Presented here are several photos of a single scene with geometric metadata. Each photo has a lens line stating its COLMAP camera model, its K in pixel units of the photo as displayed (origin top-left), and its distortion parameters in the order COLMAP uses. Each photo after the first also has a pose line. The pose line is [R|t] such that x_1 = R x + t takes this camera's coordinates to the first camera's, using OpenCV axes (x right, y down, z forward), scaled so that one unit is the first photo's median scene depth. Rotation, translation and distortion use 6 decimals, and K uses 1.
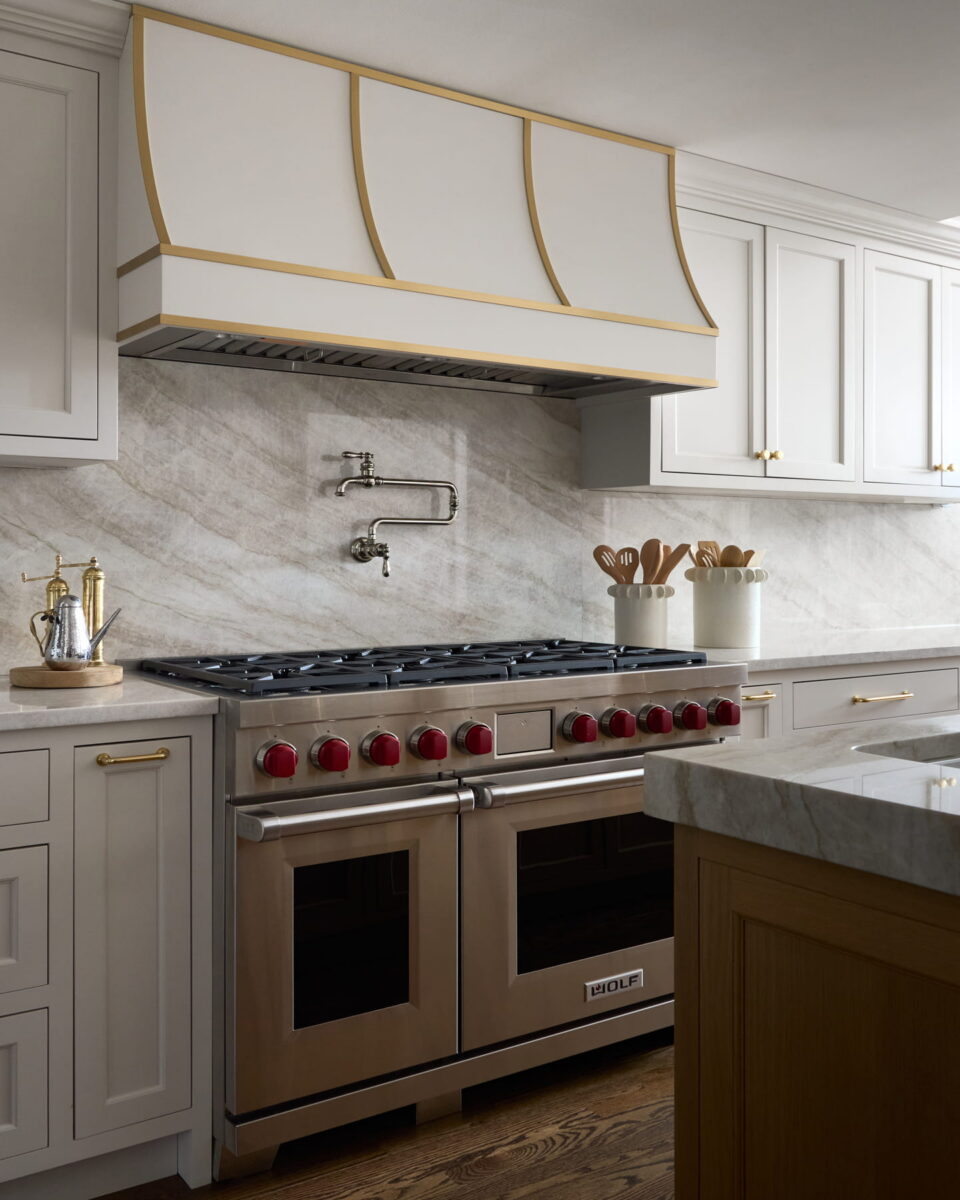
lens RADIAL K [[969.1, 0, 480.3], [0, 969.1, 580.5], [0, 0, 1]] dist [0.003452, -0.006548]
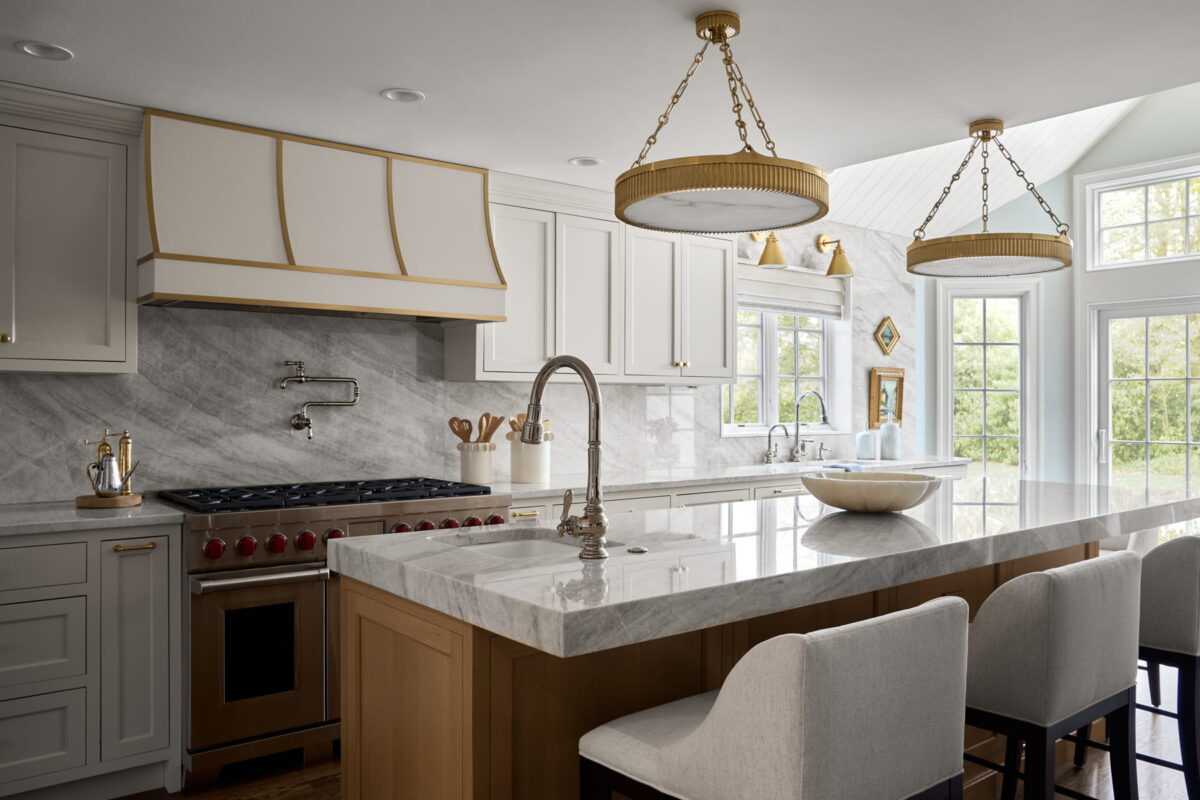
lens RADIAL K [[910.1, 0, 600.0], [0, 910.1, 400.0], [0, 0, 1]] dist [-0.070186, 0.074700]
pose [[0.999448, -0.006068, -0.032668, 0.435861], [0.005787, 0.999945, -0.008692, -0.053349], [0.032719, 0.008498, 0.999428, -0.485888]]
